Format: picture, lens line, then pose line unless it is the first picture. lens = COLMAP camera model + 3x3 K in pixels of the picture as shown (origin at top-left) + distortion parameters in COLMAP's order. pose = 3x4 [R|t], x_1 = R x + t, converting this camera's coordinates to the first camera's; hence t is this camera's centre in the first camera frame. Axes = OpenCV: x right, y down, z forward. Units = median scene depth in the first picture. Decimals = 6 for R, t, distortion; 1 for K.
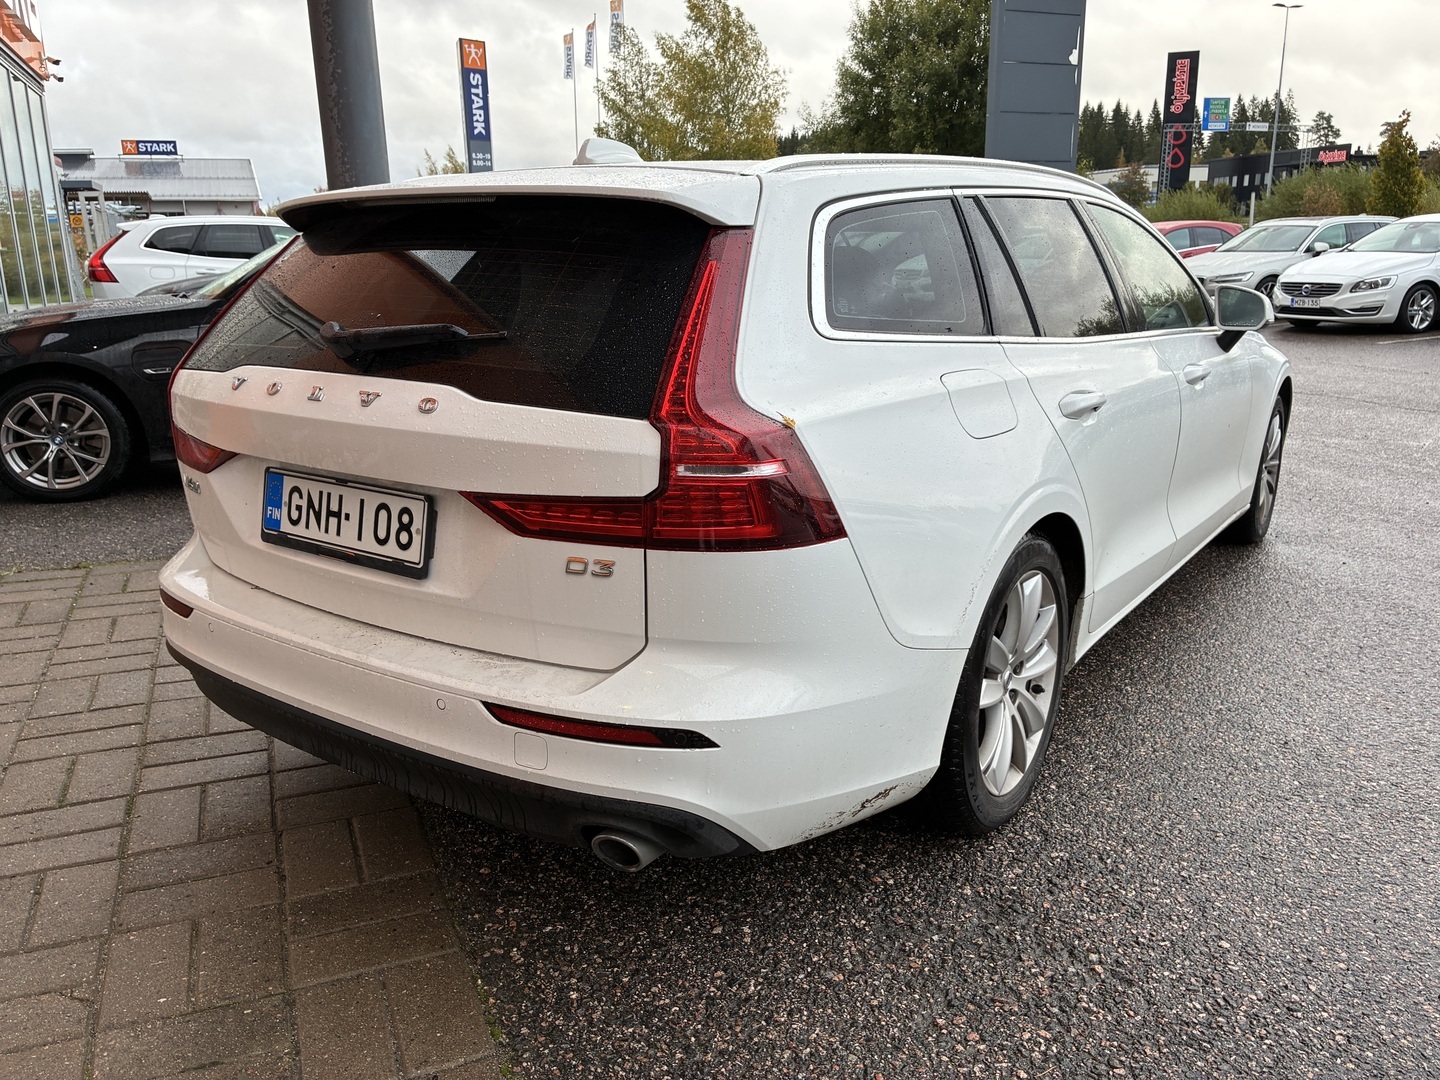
lens RADIAL K [[1122.9, 0, 714.9], [0, 1122.9, 530.9], [0, 0, 1]] dist [0.002704, -0.008508]
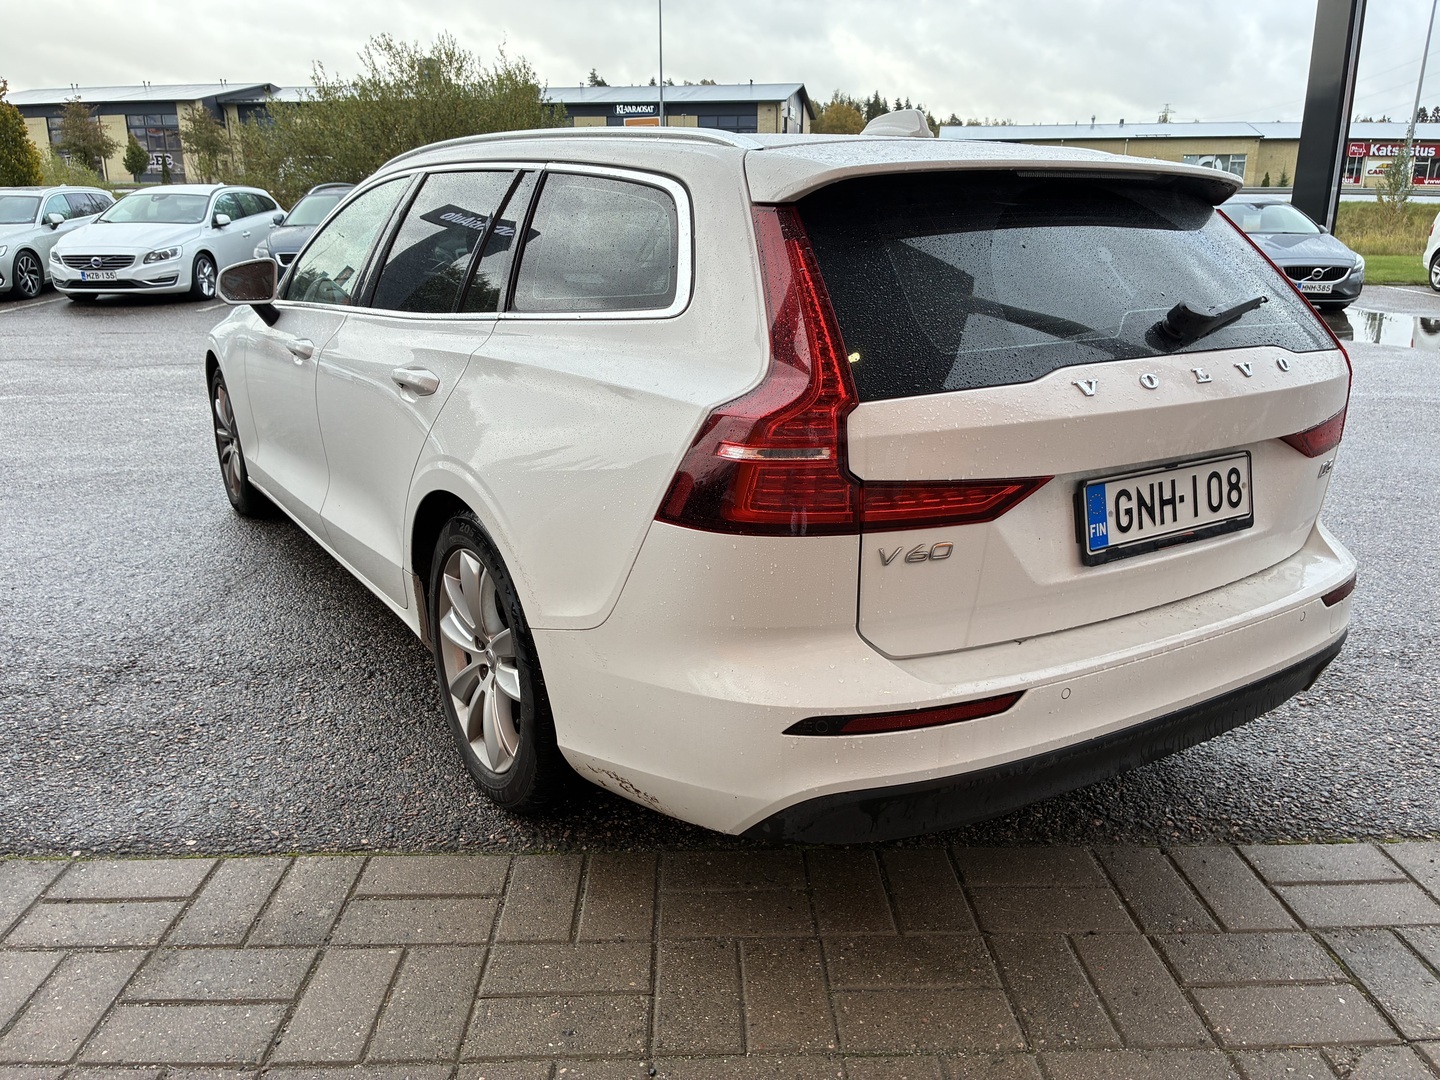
lens RADIAL K [[1122.9, 0, 704.6], [0, 1122.9, 546.2], [0, 0, 1]] dist [0.002704, -0.008508]
pose [[0.365082, -0.256807, 0.894855, -1.328158], [0.223446, 0.957276, 0.183559, -0.239435], [-0.903763, 0.132937, 0.406867, 0.949717]]
